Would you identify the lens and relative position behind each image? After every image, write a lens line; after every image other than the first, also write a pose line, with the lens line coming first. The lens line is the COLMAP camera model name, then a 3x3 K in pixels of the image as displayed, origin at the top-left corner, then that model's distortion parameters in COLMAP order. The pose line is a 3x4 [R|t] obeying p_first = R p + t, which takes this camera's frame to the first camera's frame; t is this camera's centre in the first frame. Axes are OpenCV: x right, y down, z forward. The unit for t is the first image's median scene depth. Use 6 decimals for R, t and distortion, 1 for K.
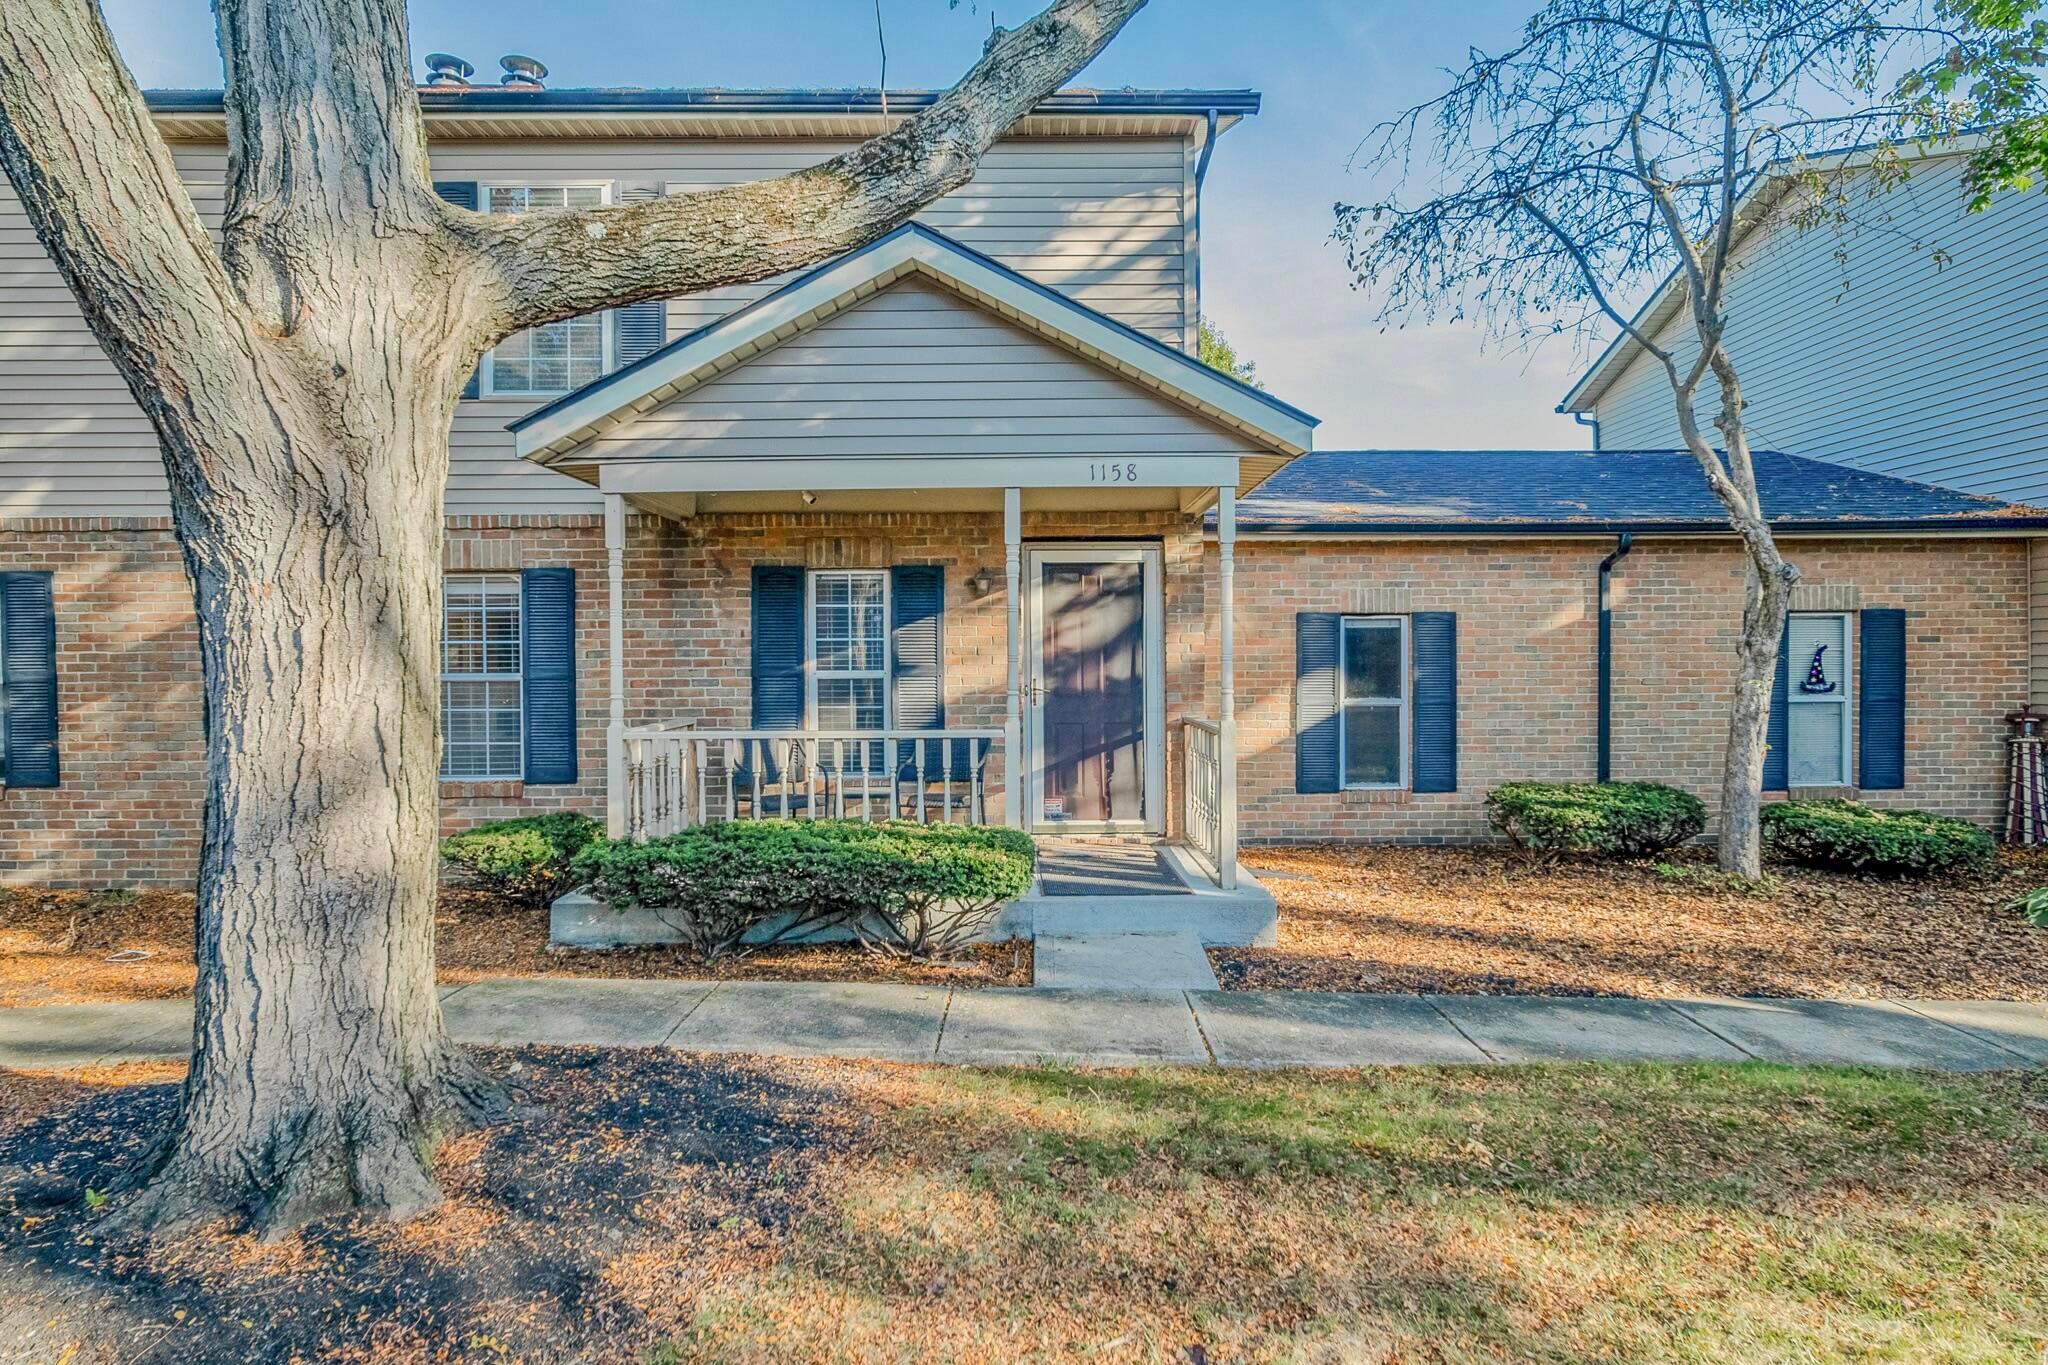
lens RADIAL K [[1137.2, 0, 1023.8], [0, 1137.2, 676.1], [0, 0, 1]] dist [0.000314, -0.001013]
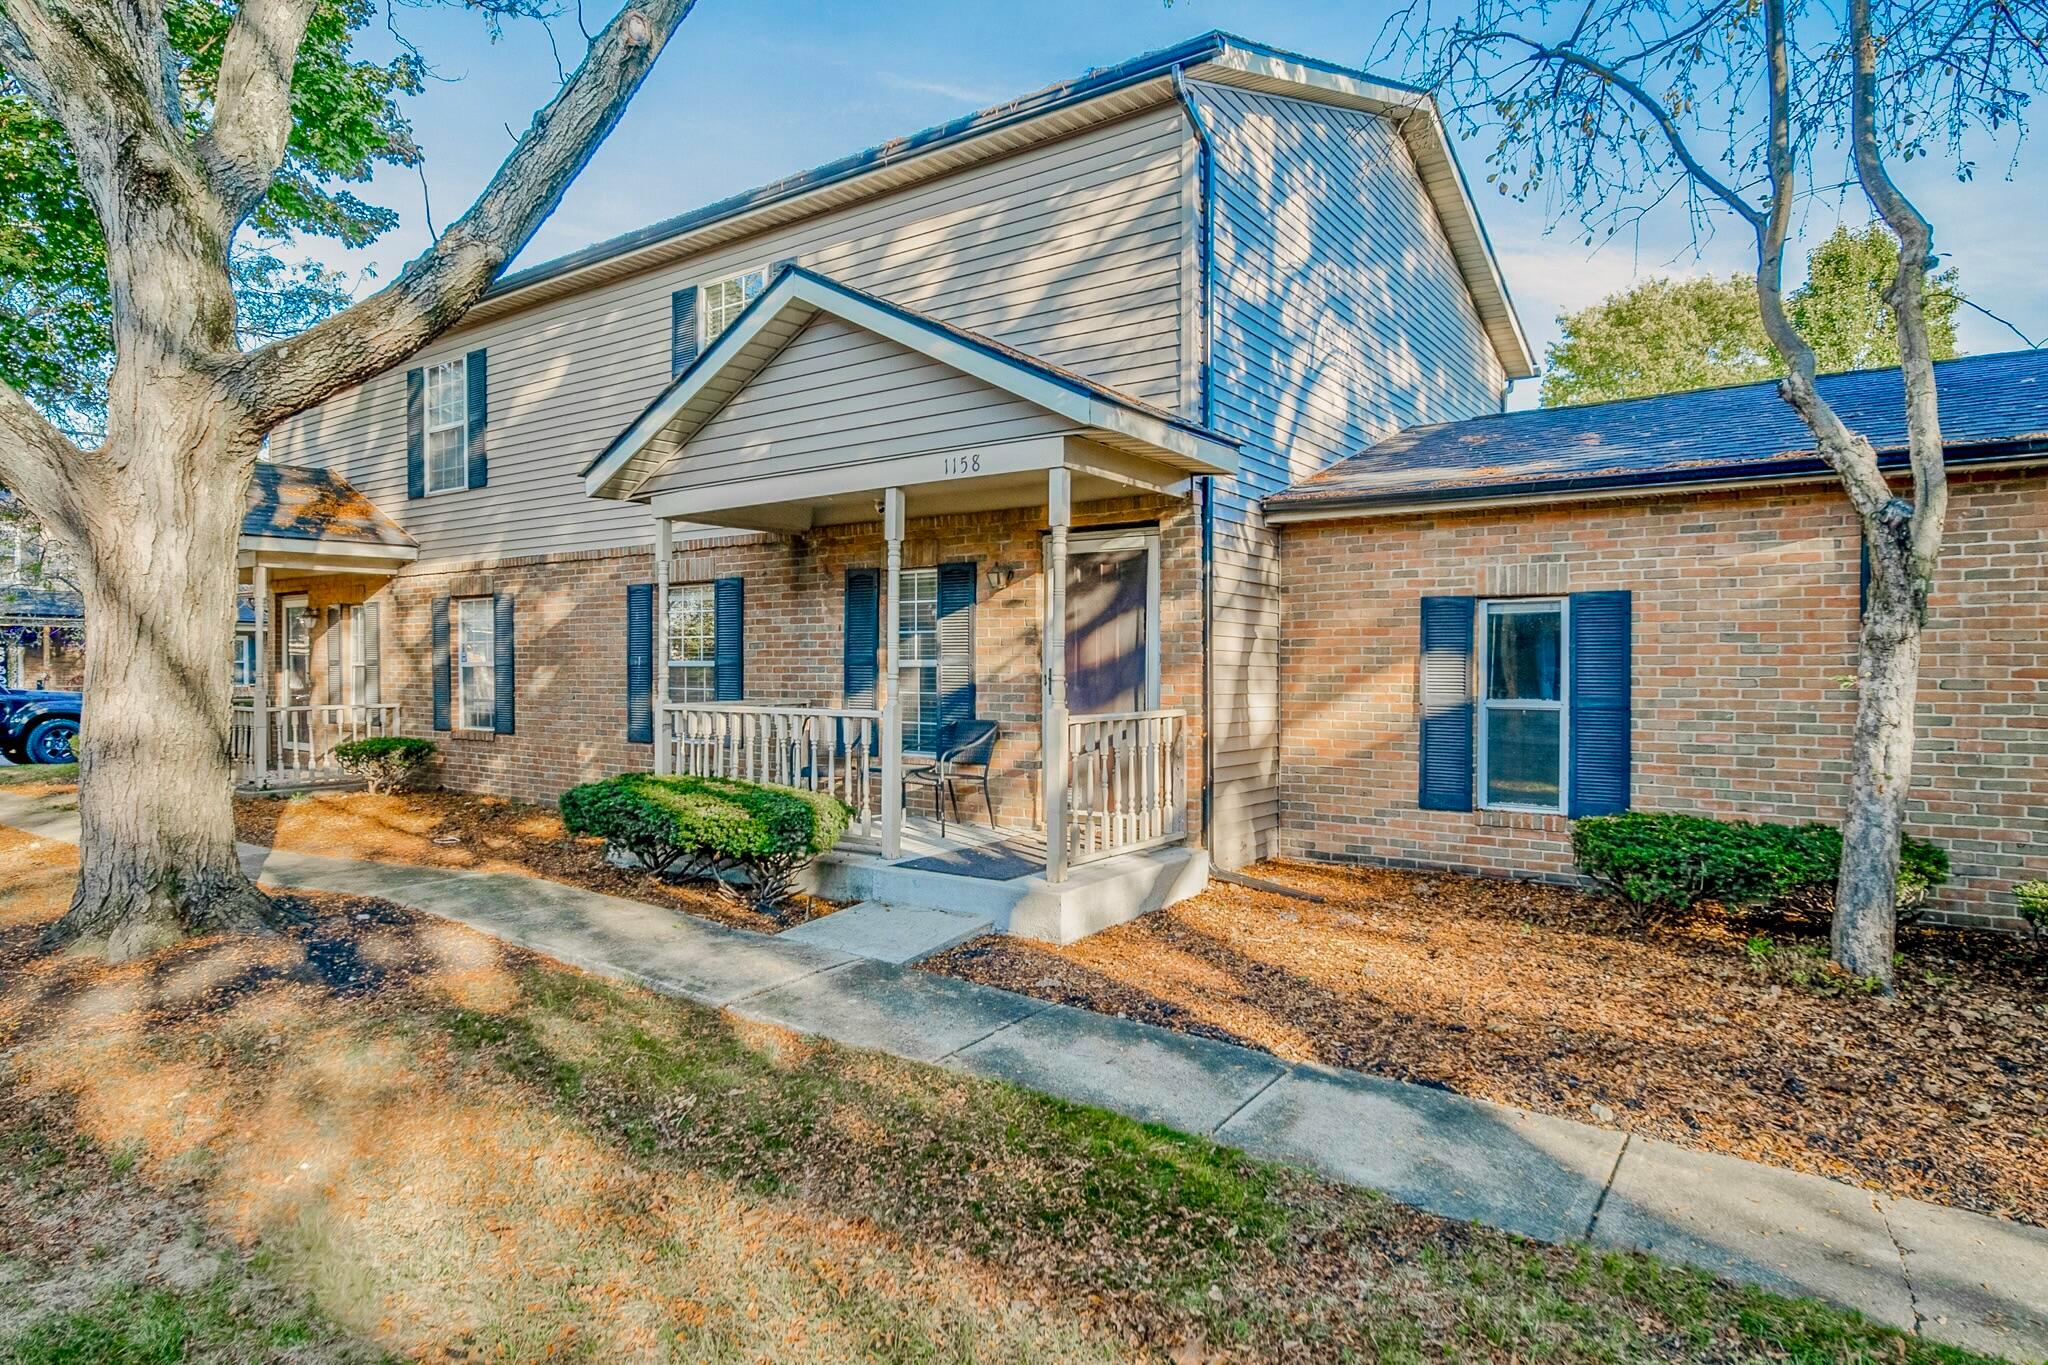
lens RADIAL K [[1137.2, 0, 1022.1], [0, 1137.2, 677.5], [0, 0, 1]] dist [0.000314, -0.001013]
pose [[0.812707, 0.012746, -0.582533, 0.629988], [-0.015218, 0.999884, 0.000646, 0.011025], [0.582473, 0.008340, 0.812807, 0.167791]]
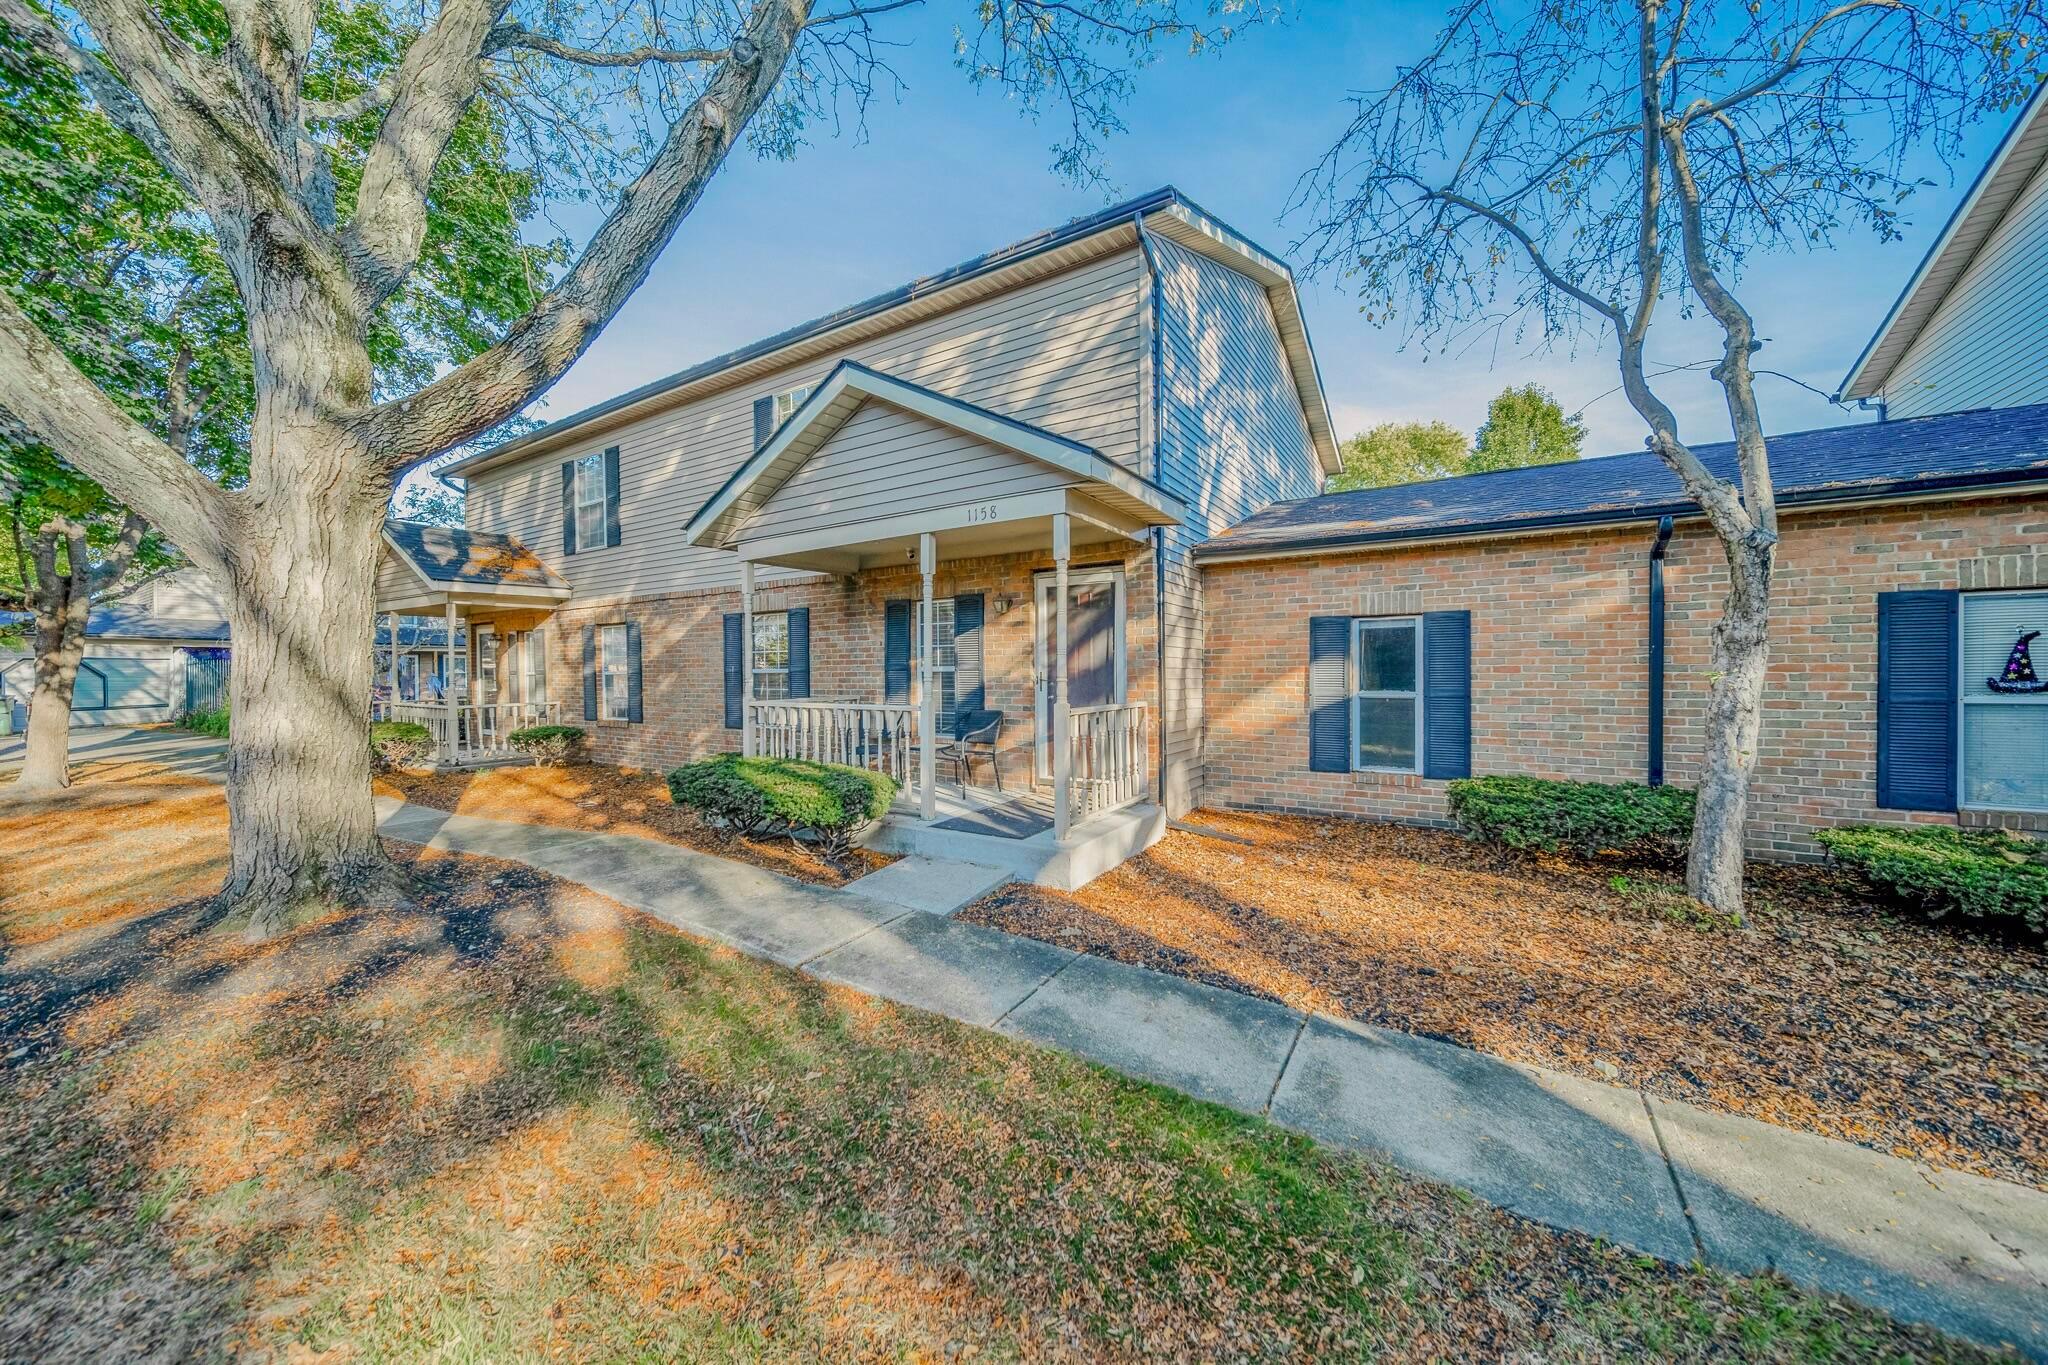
lens RADIAL K [[708.1, 0, 1022.5], [0, 708.1, 679.5], [0, 0, 1]] dist [0.000363, -0.001454]
pose [[0.843161, 0.005641, -0.537632, 0.487942], [-0.004512, 0.999984, 0.003416, 0.009428], [0.537643, -0.000454, 0.843173, 0.284997]]
